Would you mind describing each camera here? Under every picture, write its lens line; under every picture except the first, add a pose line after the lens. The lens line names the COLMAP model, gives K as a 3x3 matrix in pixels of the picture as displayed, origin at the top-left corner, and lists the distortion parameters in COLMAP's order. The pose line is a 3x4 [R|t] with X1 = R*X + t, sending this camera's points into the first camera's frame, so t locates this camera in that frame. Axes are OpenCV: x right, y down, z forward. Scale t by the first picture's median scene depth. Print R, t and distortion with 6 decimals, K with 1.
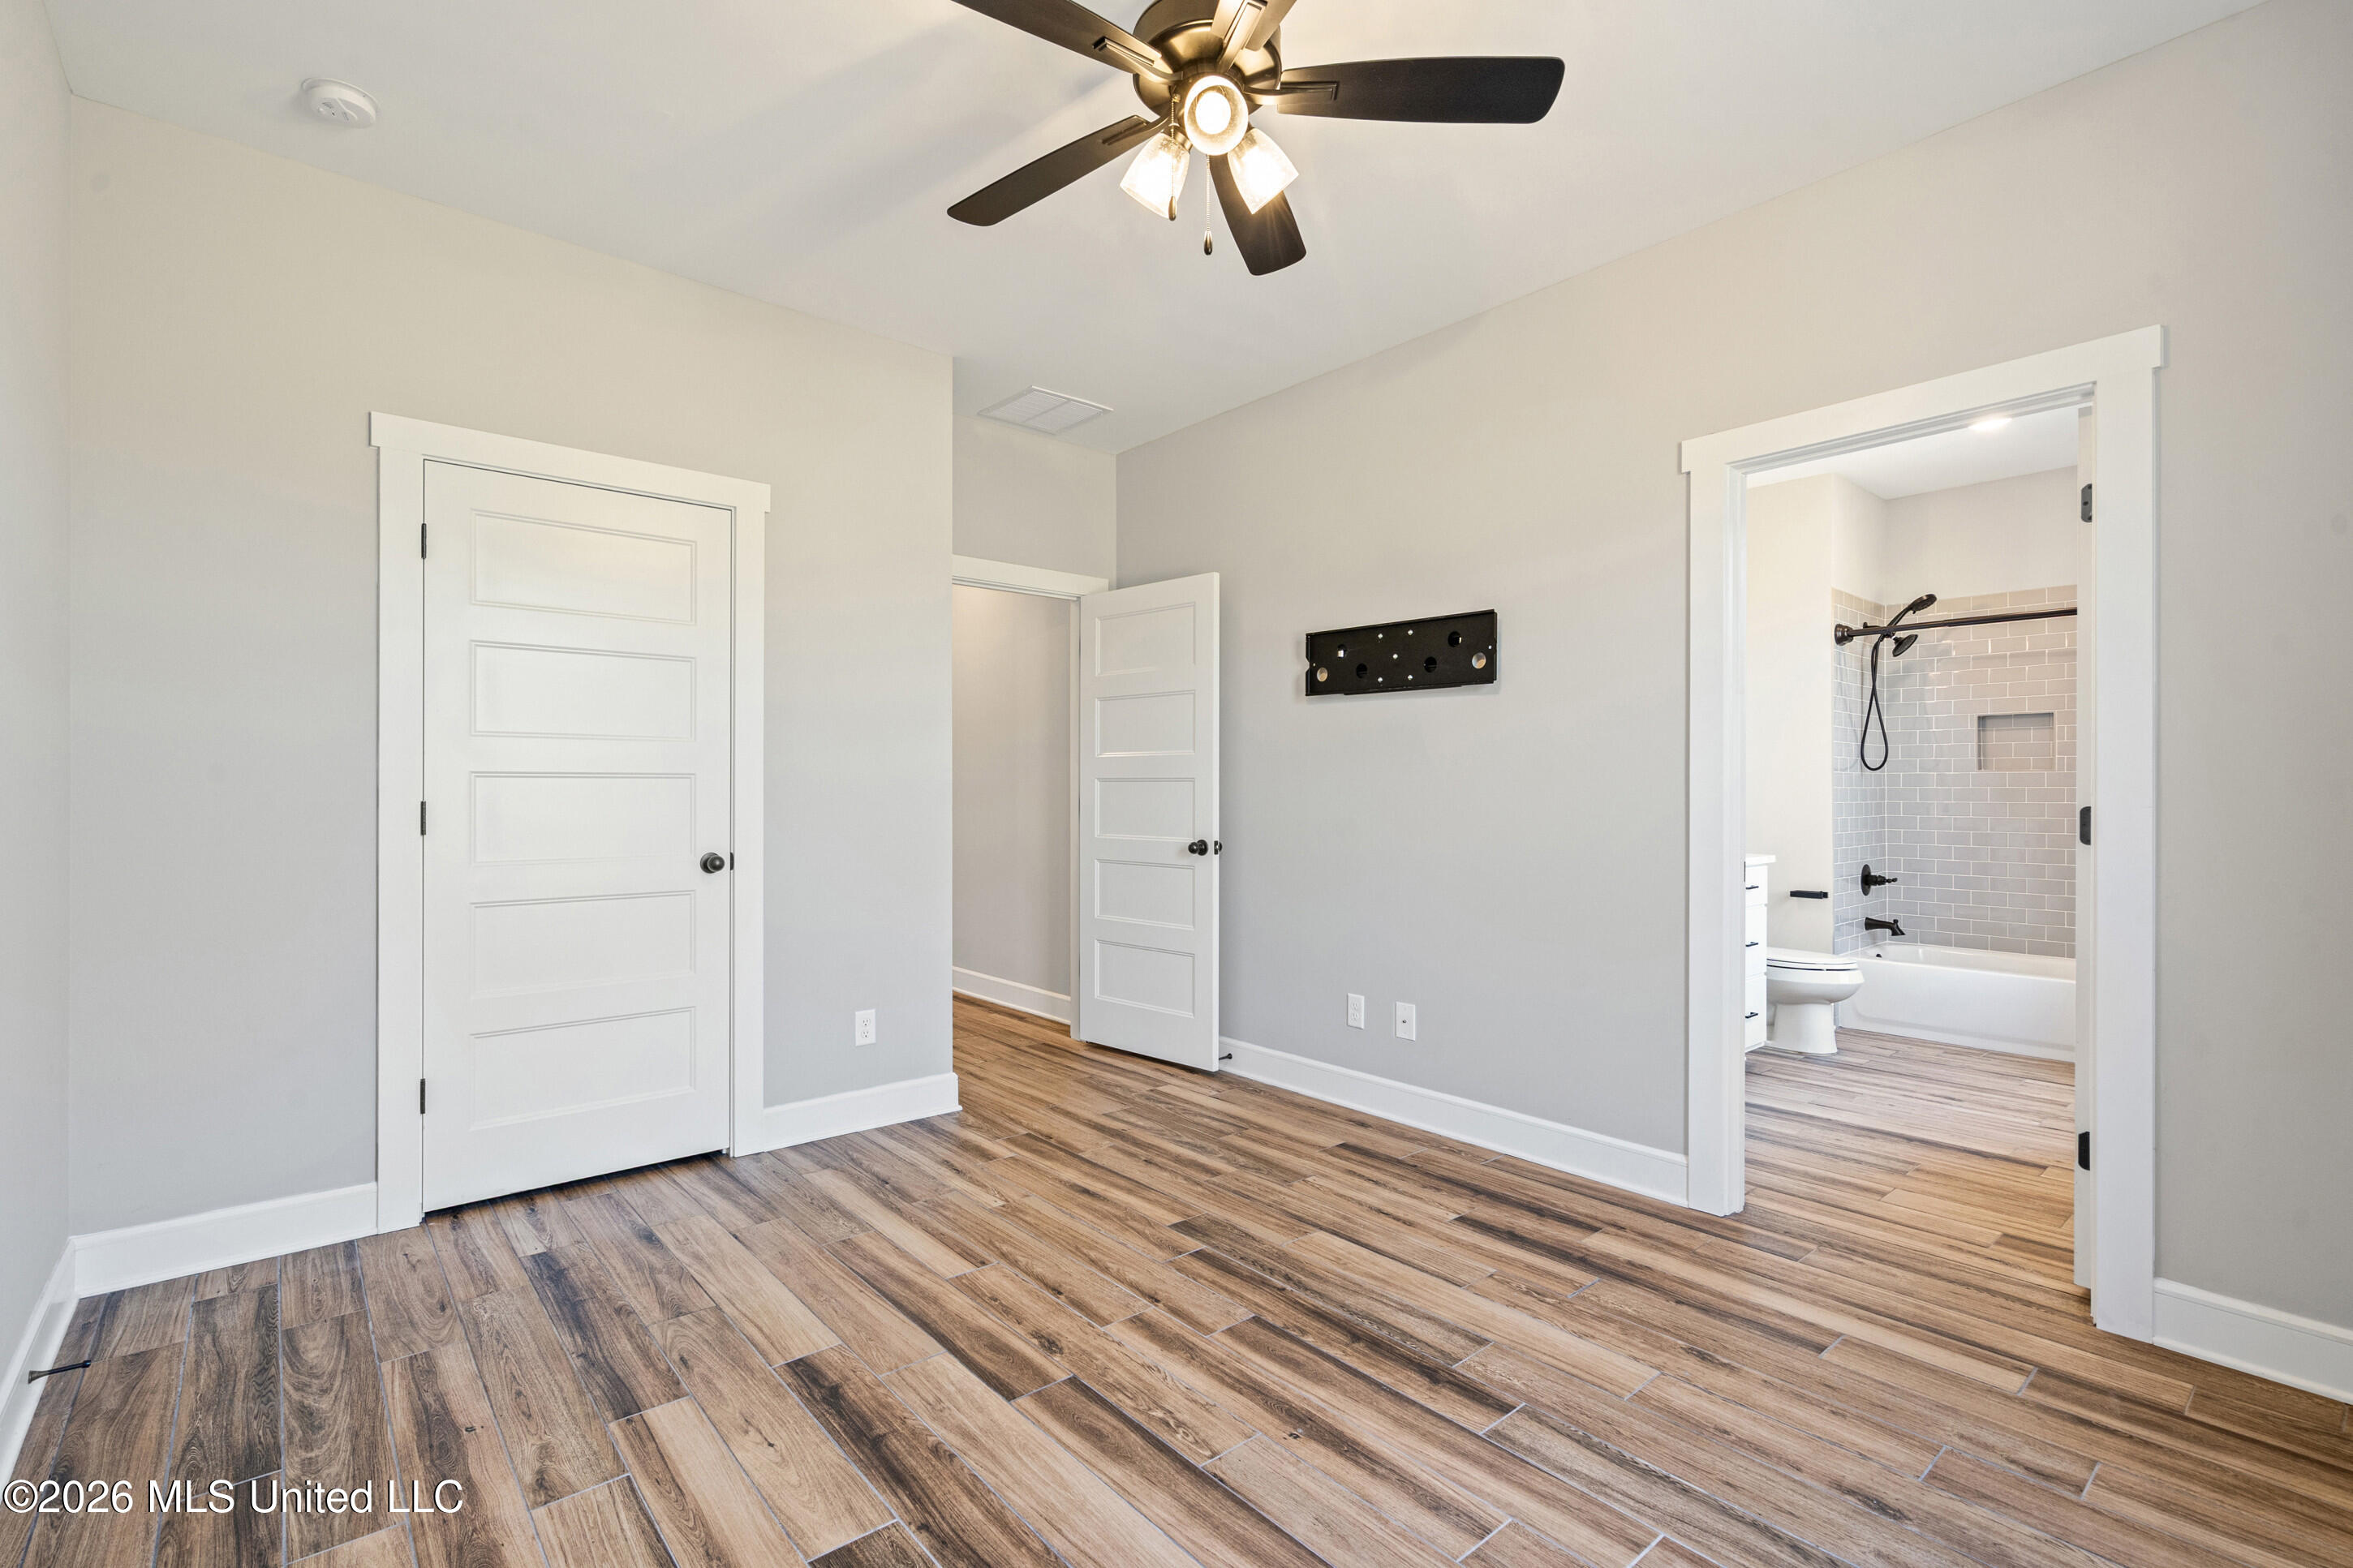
lens RADIAL K [[1065.7, 0, 1177.3], [0, 1065.7, 790.4], [0, 0, 1]] dist [-0.013993, -0.002052]
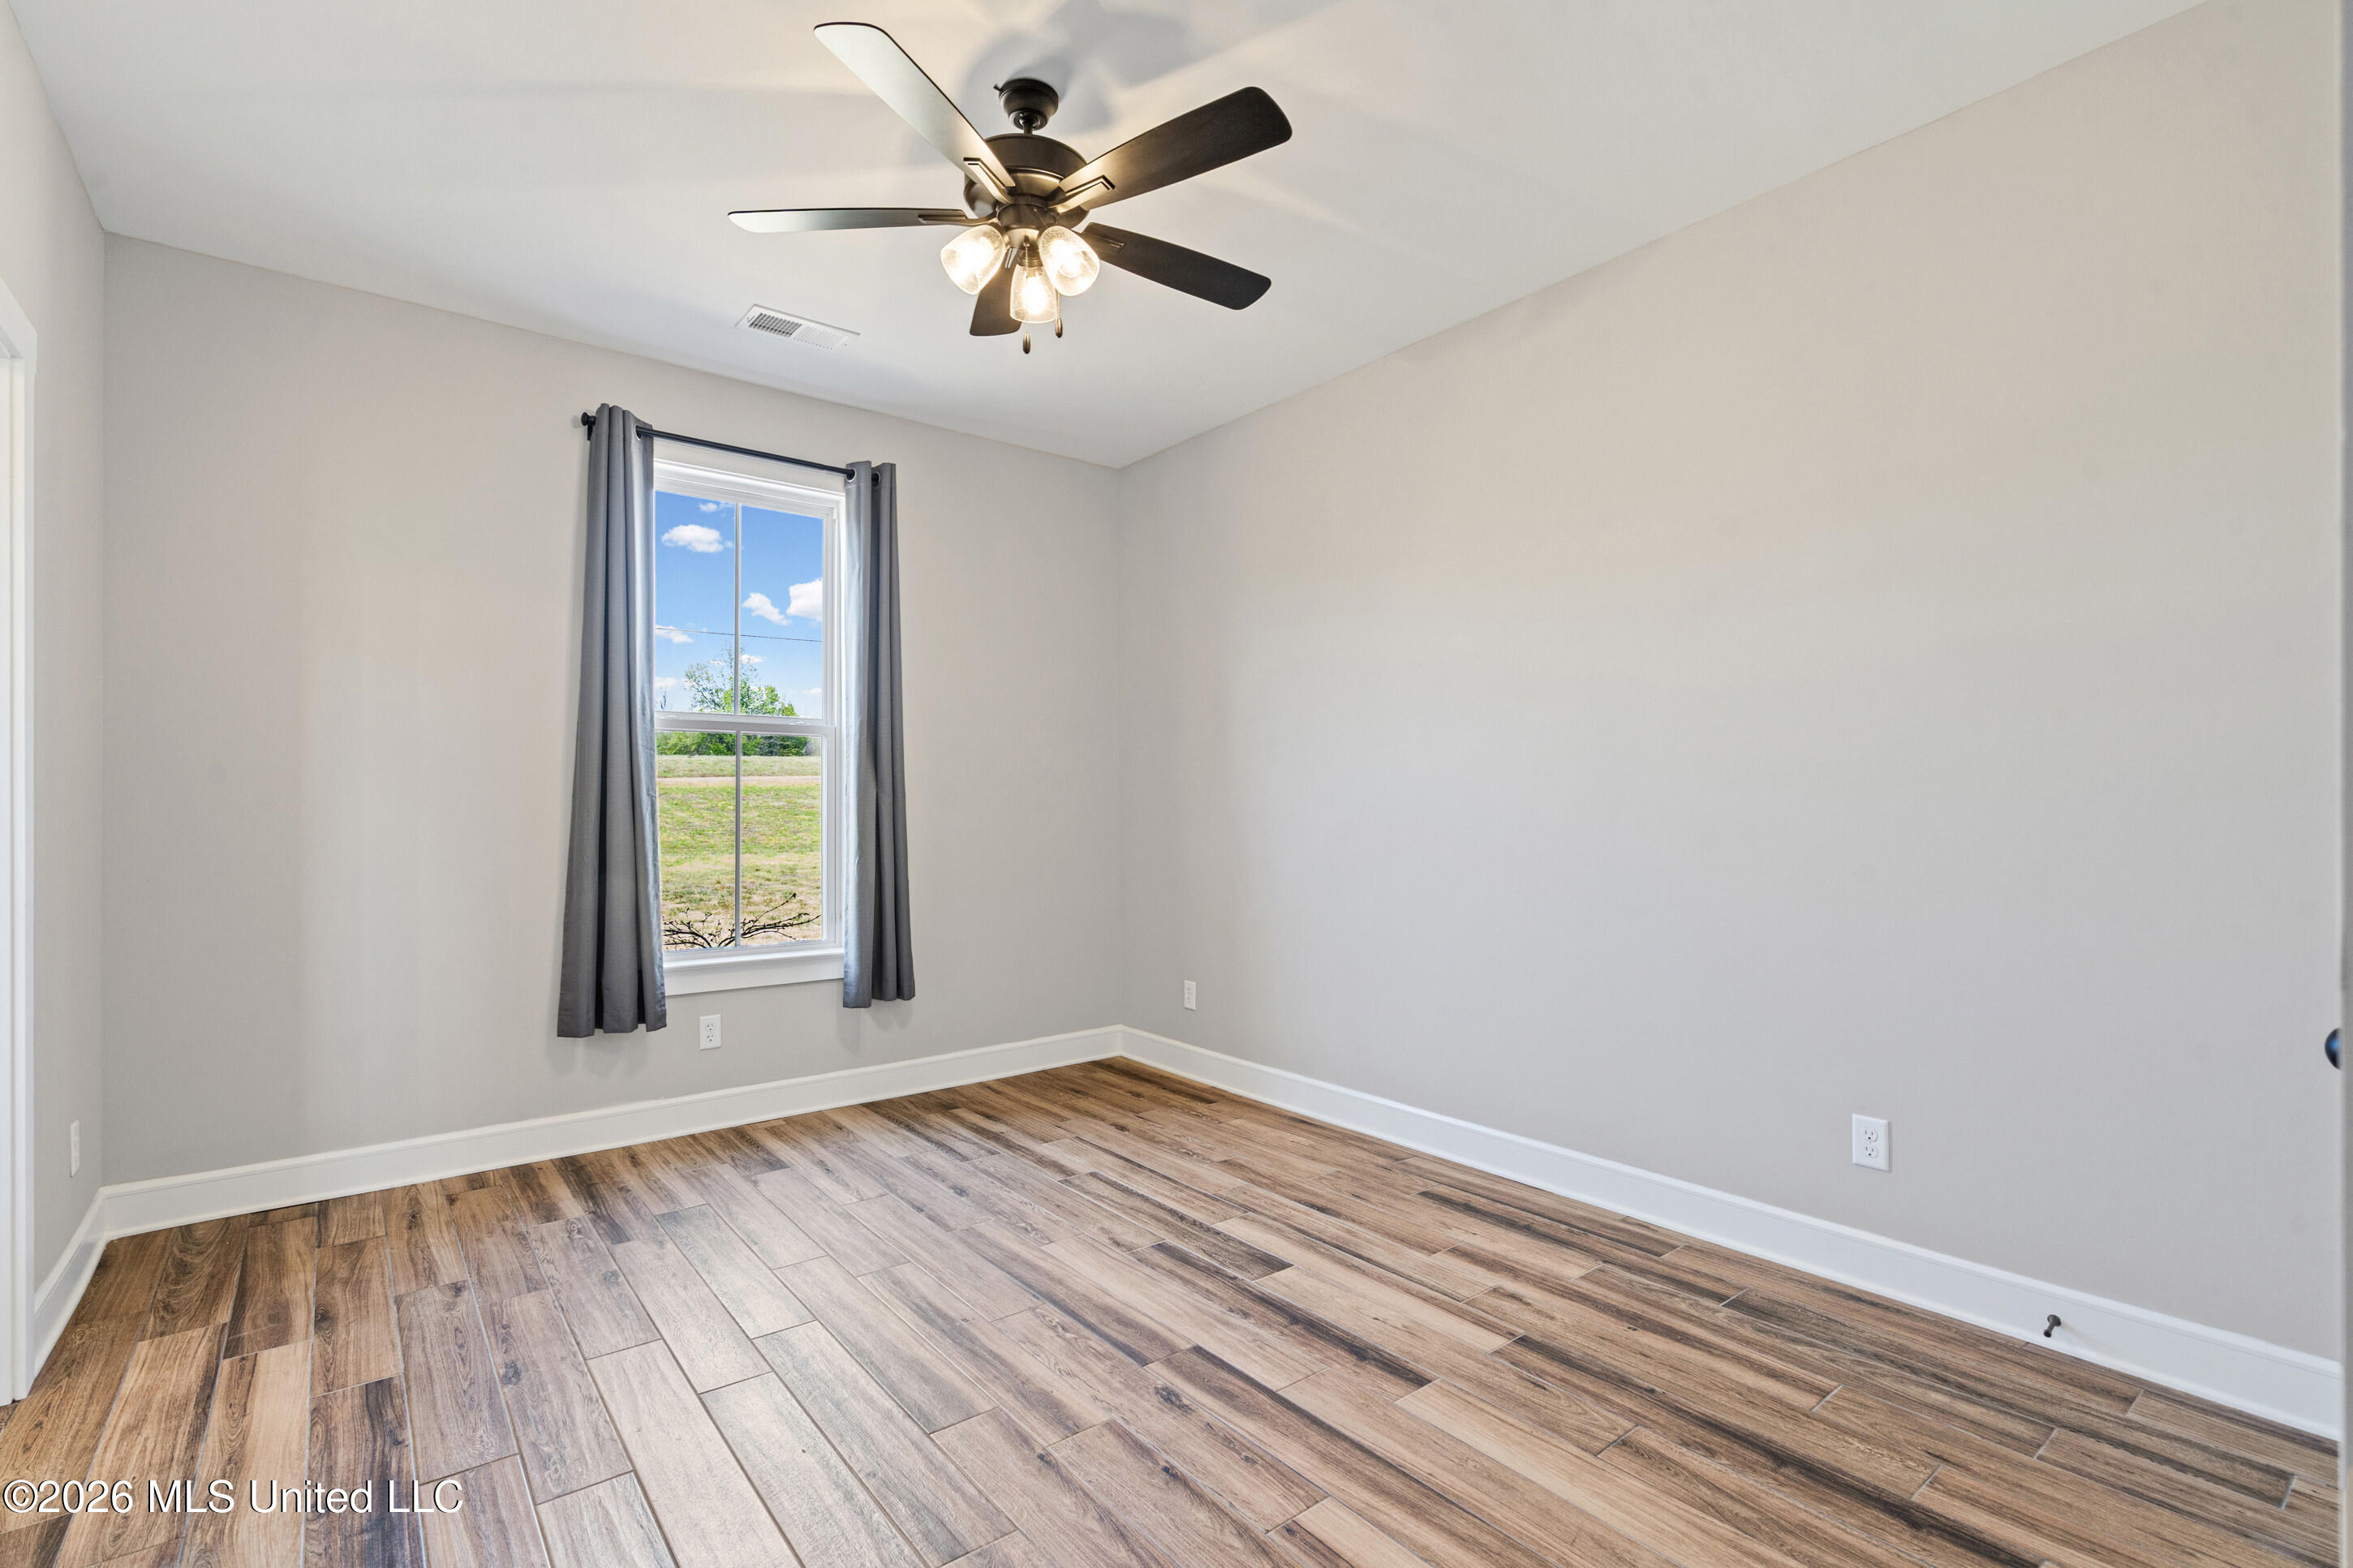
lens RADIAL K [[1065.7, 0, 1175.9], [0, 1065.7, 792.2], [0, 0, 1]] dist [-0.013993, -0.002052]
pose [[-0.999293, -0.000439, 0.037586, -0.167196], [-0.000945, 0.999909, -0.013434, -0.000338], [-0.037576, -0.013460, -0.999203, 2.021637]]
